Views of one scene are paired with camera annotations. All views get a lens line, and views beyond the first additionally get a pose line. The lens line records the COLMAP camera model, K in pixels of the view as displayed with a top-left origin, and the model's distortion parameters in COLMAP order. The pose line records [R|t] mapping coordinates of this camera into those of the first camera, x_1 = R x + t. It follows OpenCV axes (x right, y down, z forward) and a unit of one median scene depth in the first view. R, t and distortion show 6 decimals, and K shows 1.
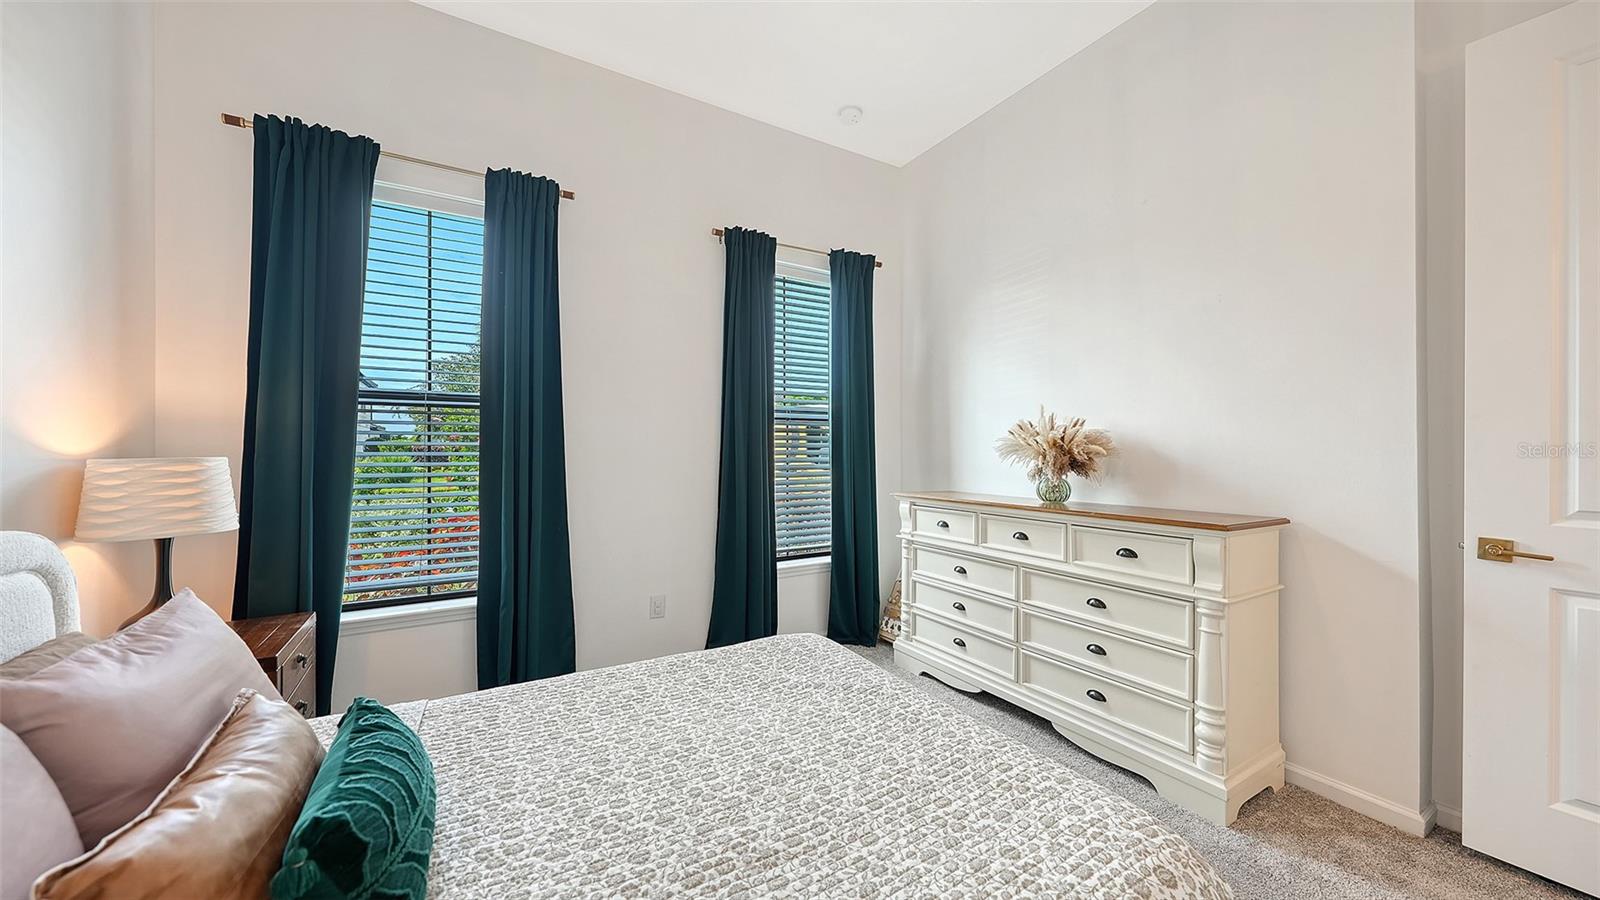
lens RADIAL K [[555.8, 0, 795.8], [0, 555.8, 448.2], [0, 0, 1]] dist [-0.009948, -0.000798]
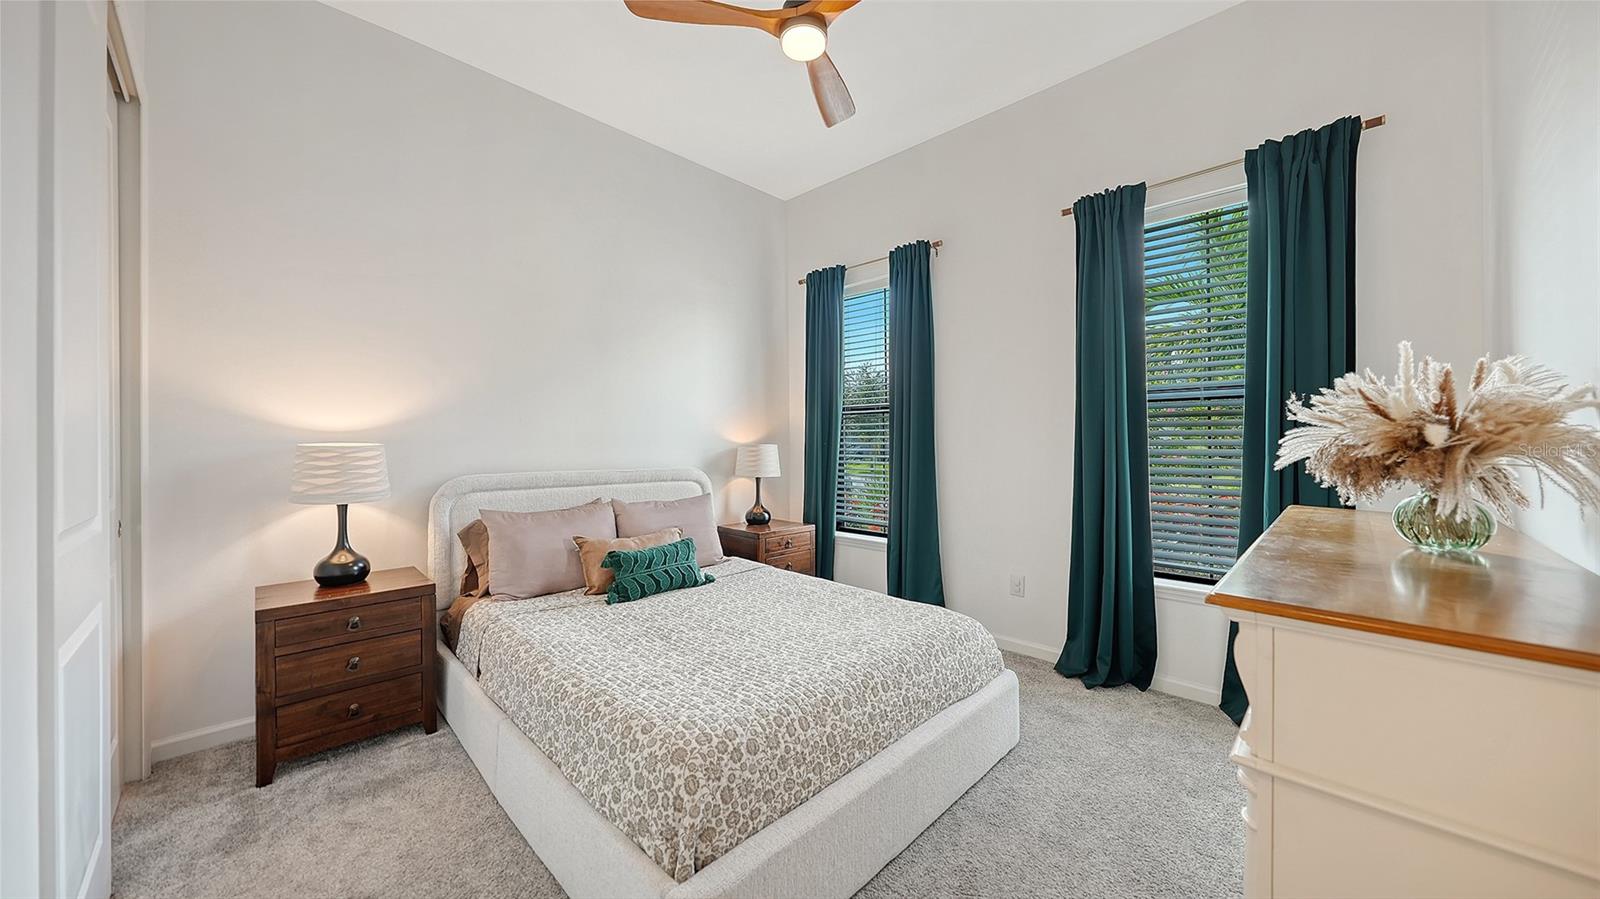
lens RADIAL K [[555.8, 0, 792.3], [0, 555.8, 445.6], [0, 0, 1]] dist [-0.009948, -0.000798]
pose [[0.241704, 0.002549, -0.970347, 0.835362], [0.005411, 0.999977, 0.003975, 0.009259], [0.970335, -0.006212, 0.241685, 0.389416]]
